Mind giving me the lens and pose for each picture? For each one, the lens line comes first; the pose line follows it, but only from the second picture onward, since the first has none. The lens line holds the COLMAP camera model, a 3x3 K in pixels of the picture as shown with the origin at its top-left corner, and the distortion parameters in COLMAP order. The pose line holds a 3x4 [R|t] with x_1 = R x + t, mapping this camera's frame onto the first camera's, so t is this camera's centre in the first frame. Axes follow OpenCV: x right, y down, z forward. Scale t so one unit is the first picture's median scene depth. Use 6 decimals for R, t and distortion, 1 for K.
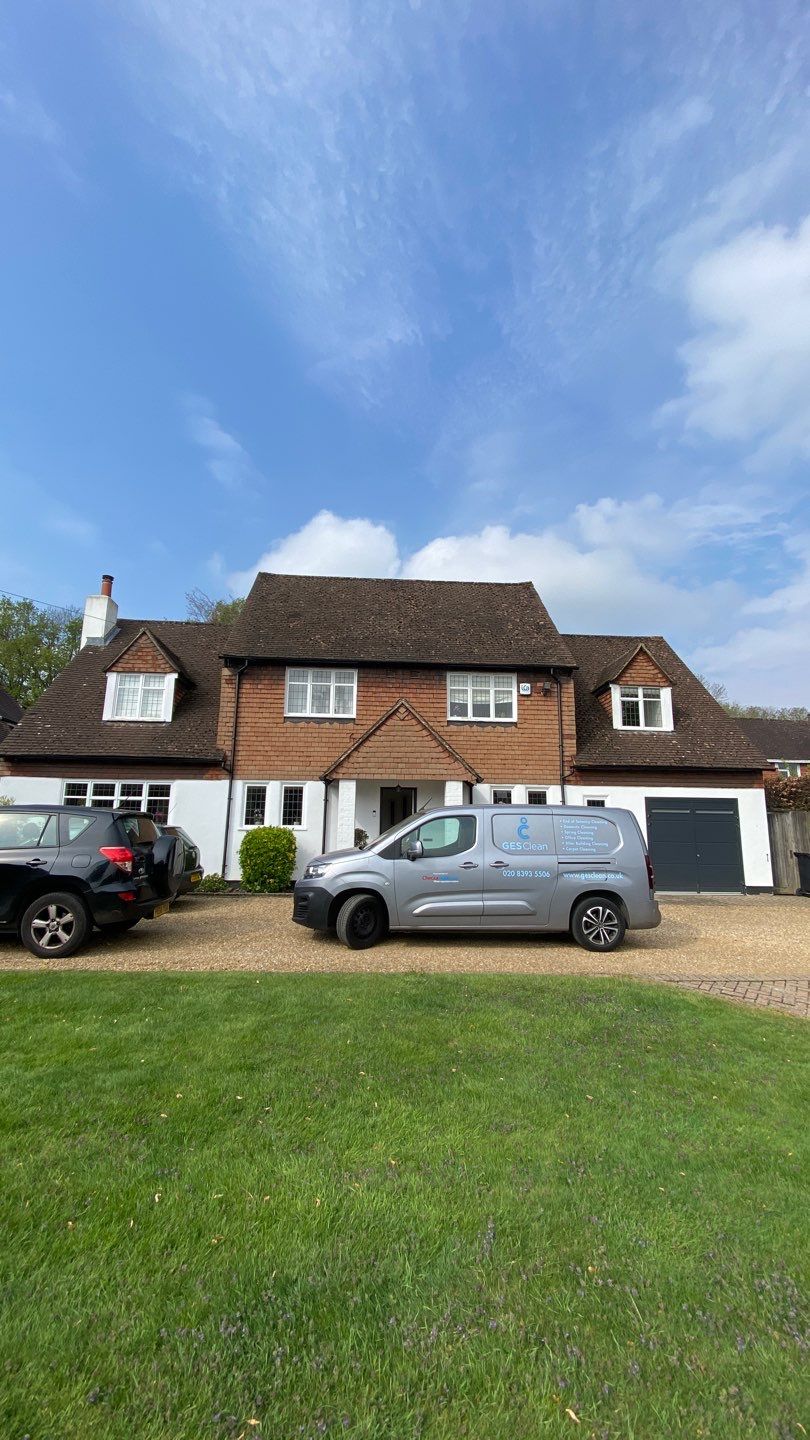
lens RADIAL K [[567.1, 0, 405.0], [0, 567.1, 720.0], [0, 0, 1]] dist [0.009863, -0.000064]
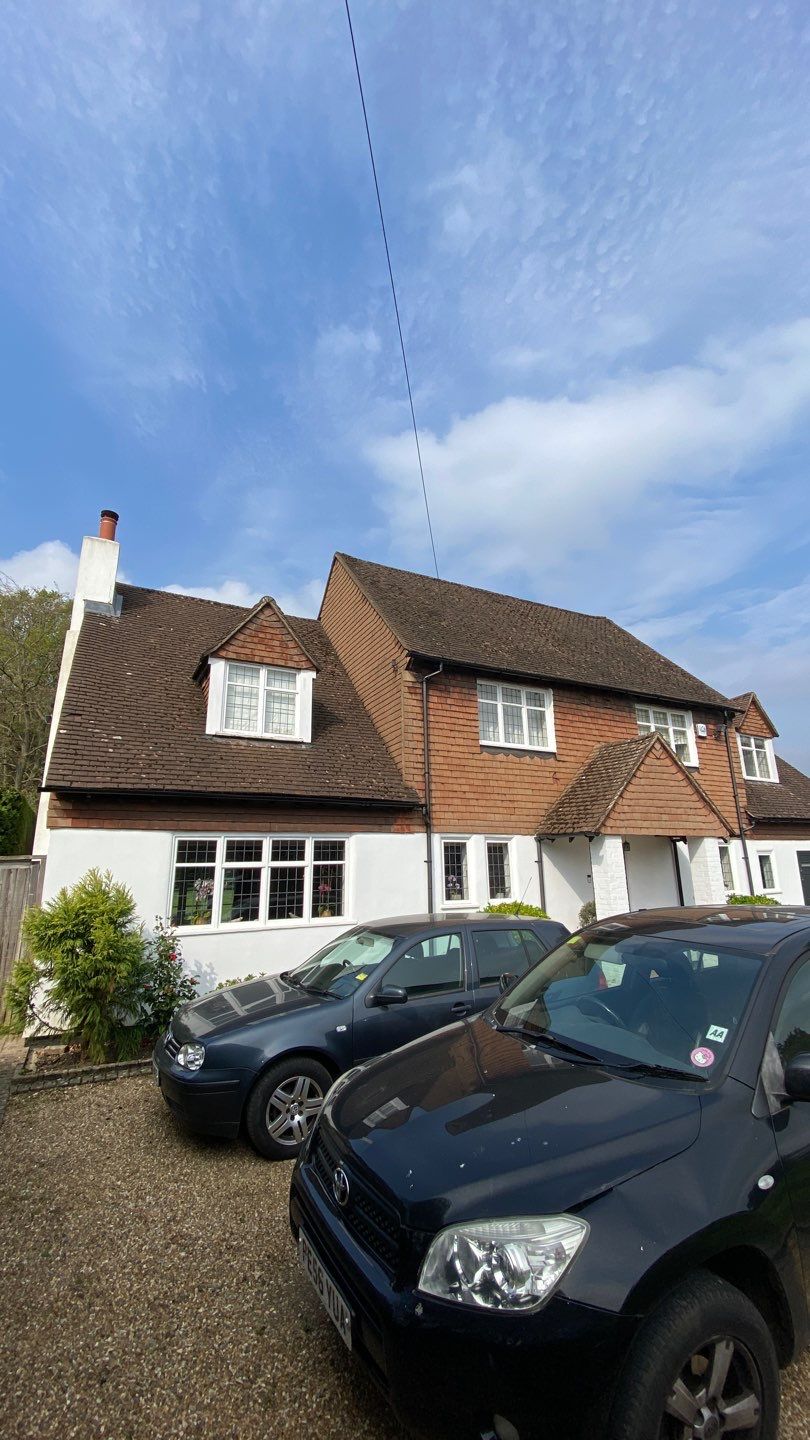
lens RADIAL K [[572.9, 0, 405.0], [0, 572.9, 720.0], [0, 0, 1]] dist [0.049979, -0.000171]
pose [[0.922542, 0.074899, 0.378559, -0.585545], [-0.048513, 0.995711, -0.078777, 0.024653], [-0.382836, 0.054310, 0.922218, 0.353980]]
